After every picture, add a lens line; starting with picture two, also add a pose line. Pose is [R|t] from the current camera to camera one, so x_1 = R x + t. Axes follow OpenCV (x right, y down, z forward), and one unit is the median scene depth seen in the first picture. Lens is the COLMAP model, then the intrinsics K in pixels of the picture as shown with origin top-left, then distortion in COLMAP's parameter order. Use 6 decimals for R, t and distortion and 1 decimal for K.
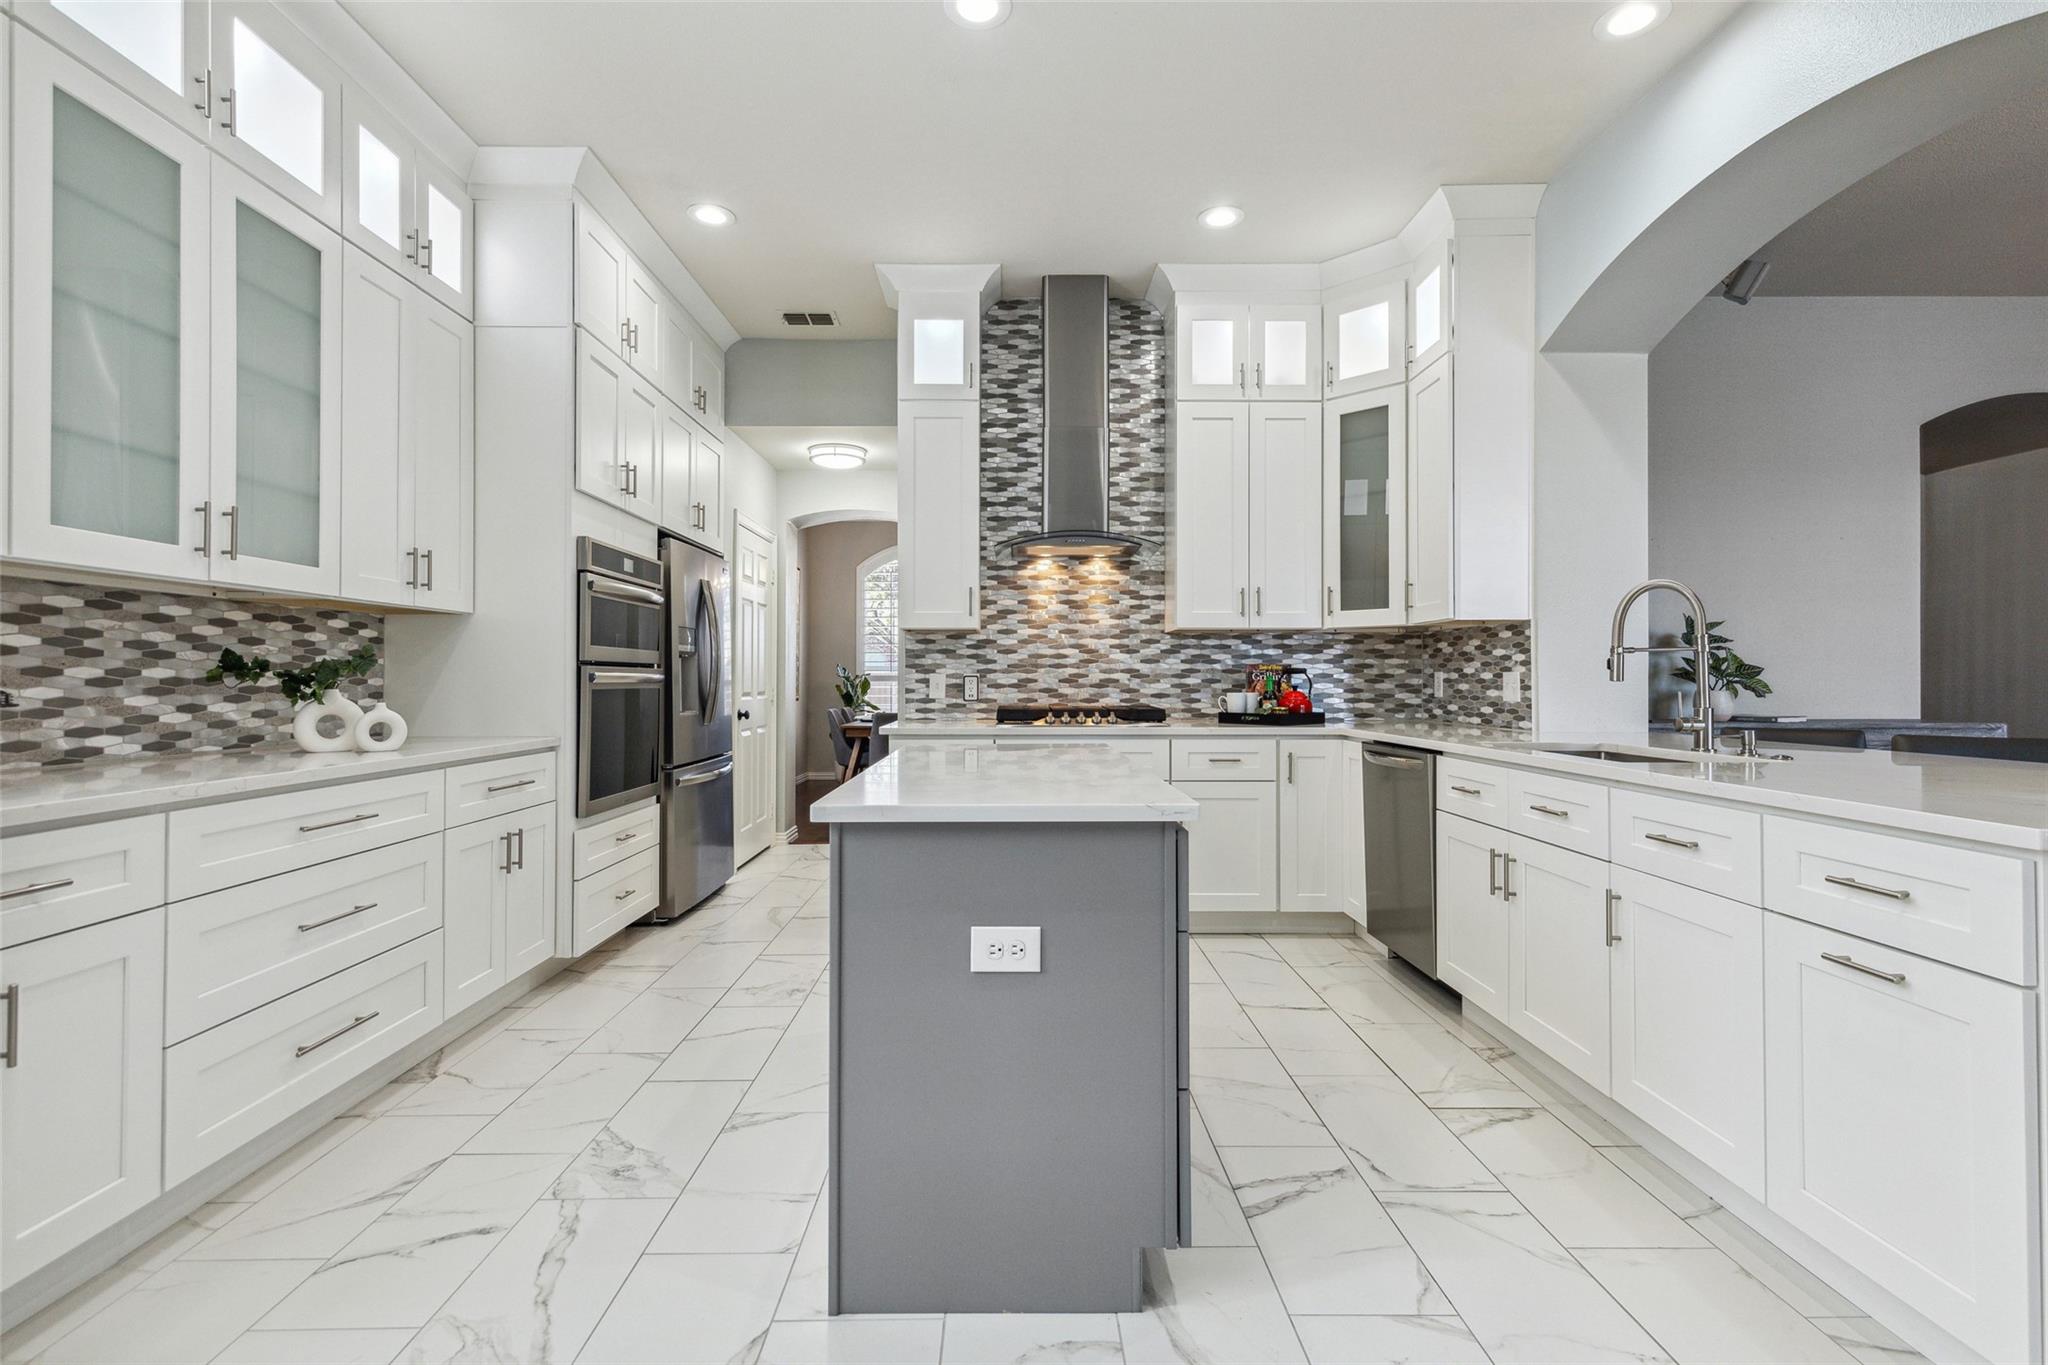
lens RADIAL K [[947.0, 0, 1022.2], [0, 947.0, 670.0], [0, 0, 1]] dist [0.012672, -0.002665]
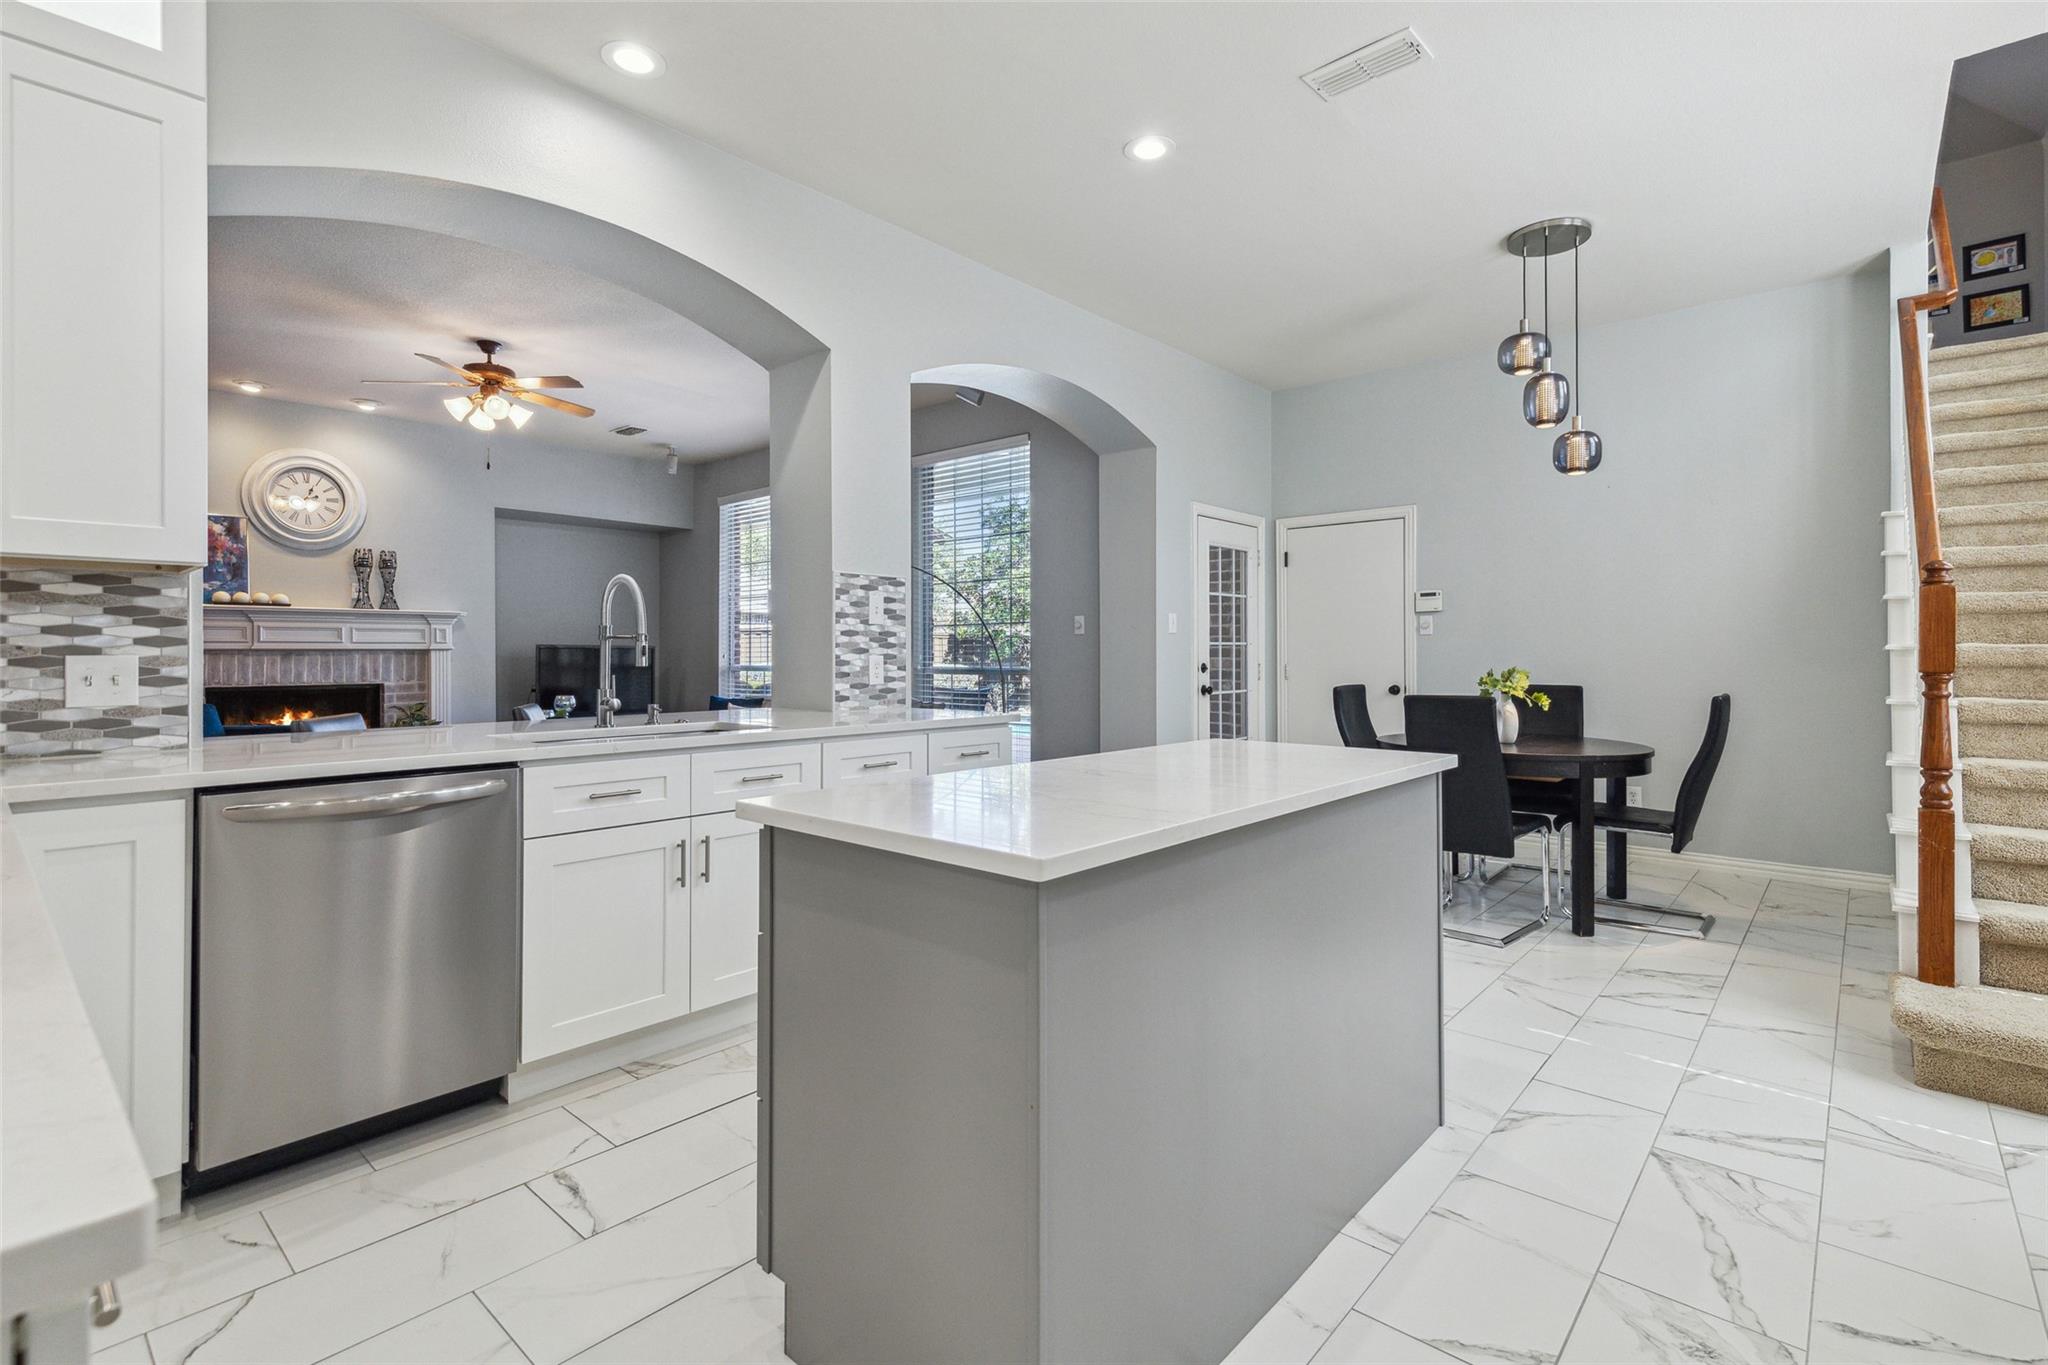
lens RADIAL K [[947.0, 0, 1027.4], [0, 947.0, 645.1], [0, 0, 1]] dist [0.012672, -0.002665]
pose [[-0.740551, 0.007817, 0.671955, -0.279713], [-0.004792, 0.999845, -0.016912, 0.002354], [-0.671984, -0.015744, -0.740399, 0.989116]]
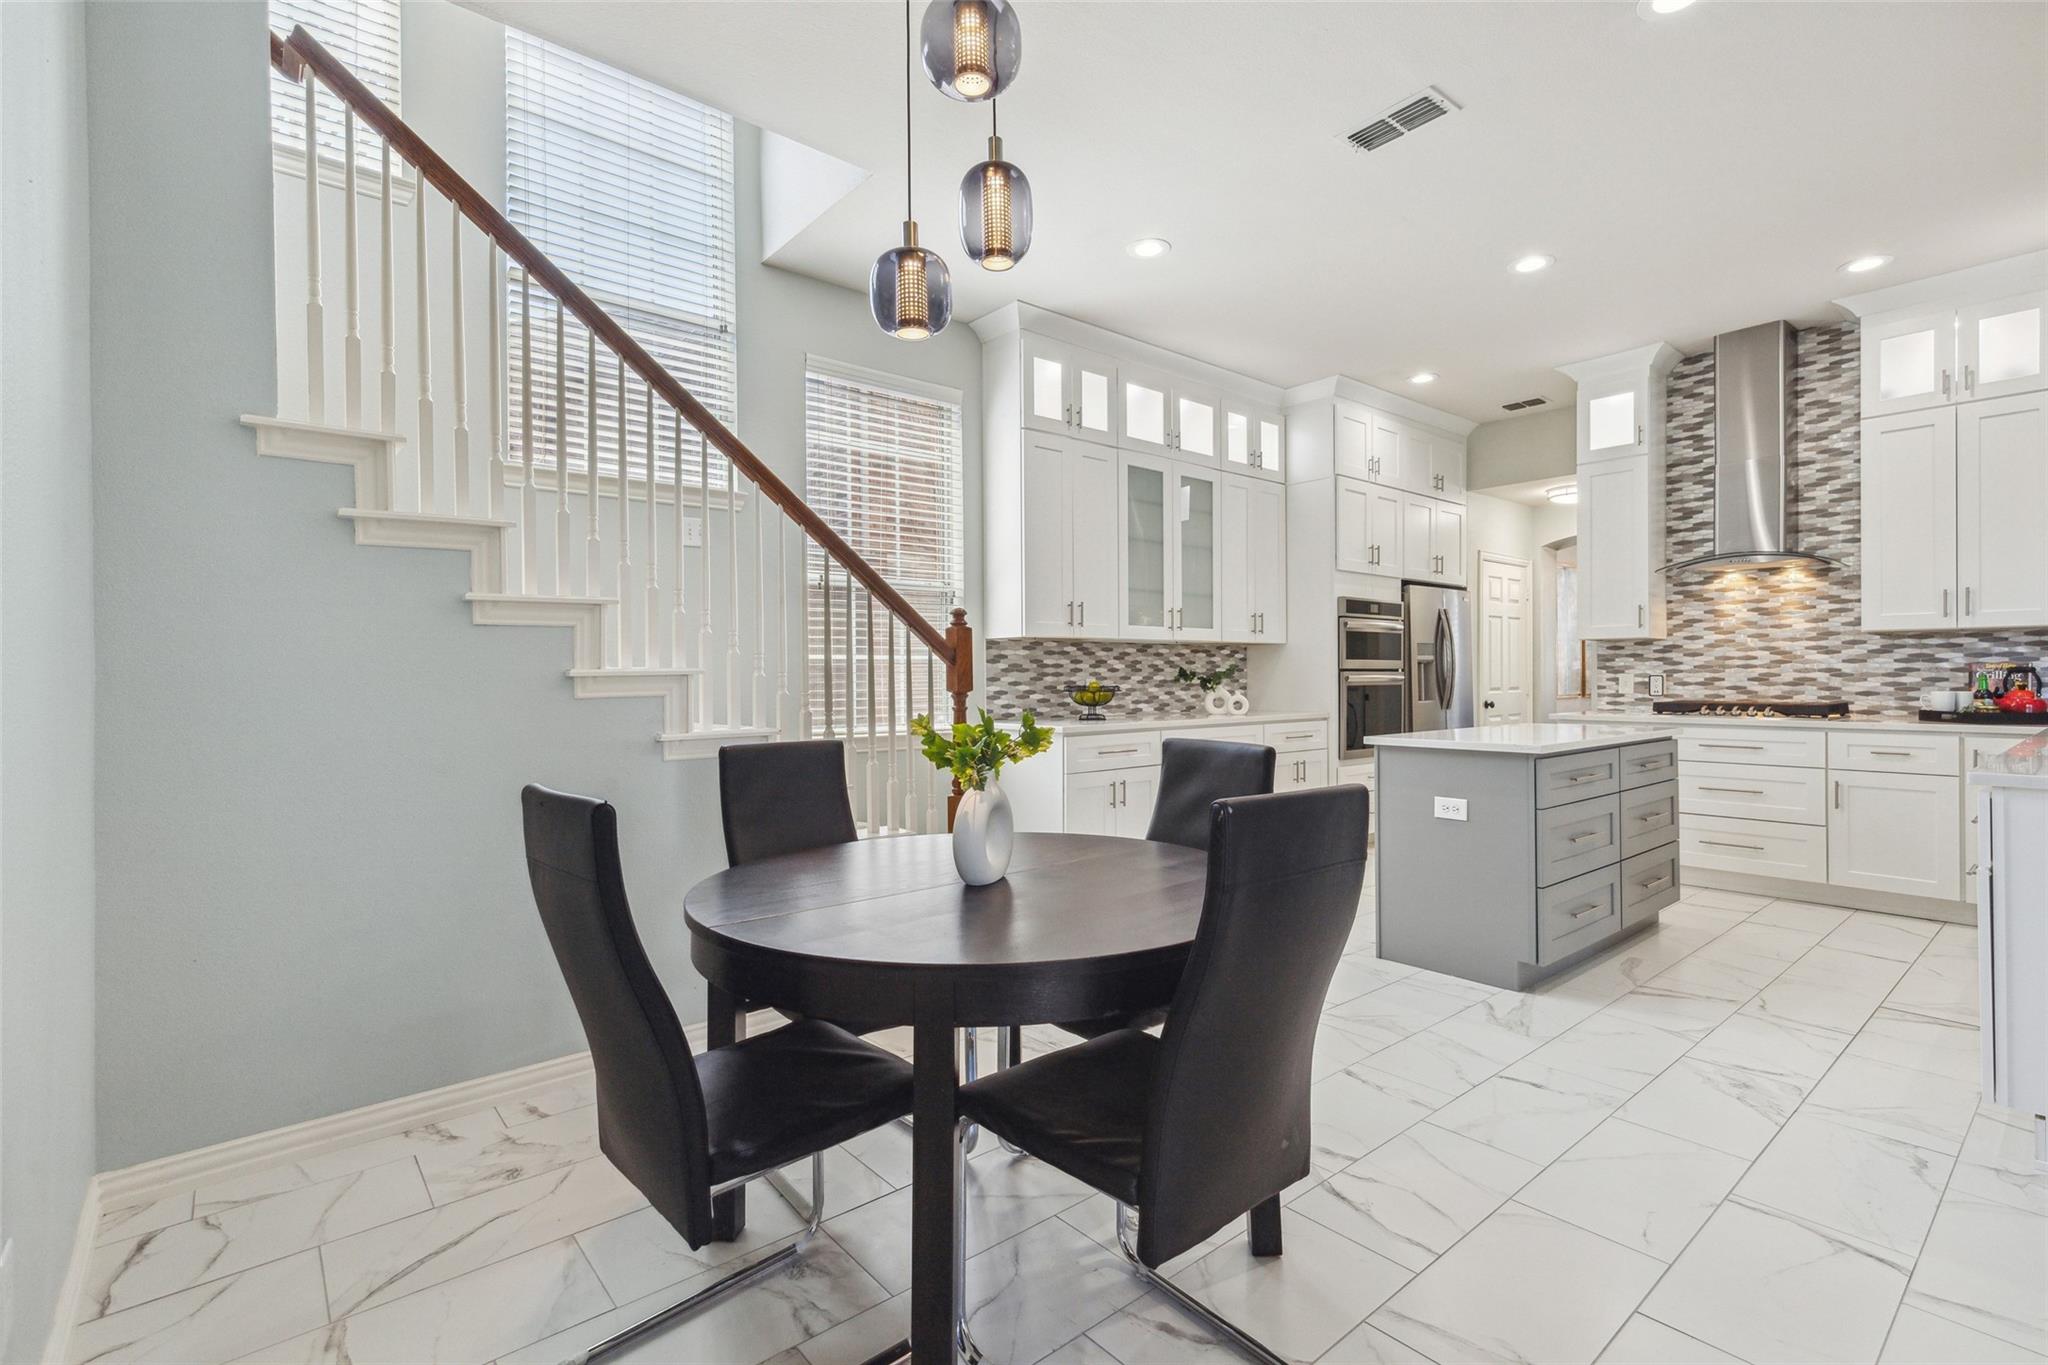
lens RADIAL K [[947.0, 0, 1022.7], [0, 947.0, 673.1], [0, 0, 1]] dist [0.012672, -0.002665]
pose [[0.633220, -0.005485, -0.773952, 0.422085], [0.012969, 0.999910, 0.003524, -0.013032], [0.773863, -0.012269, 0.633234, -0.451327]]
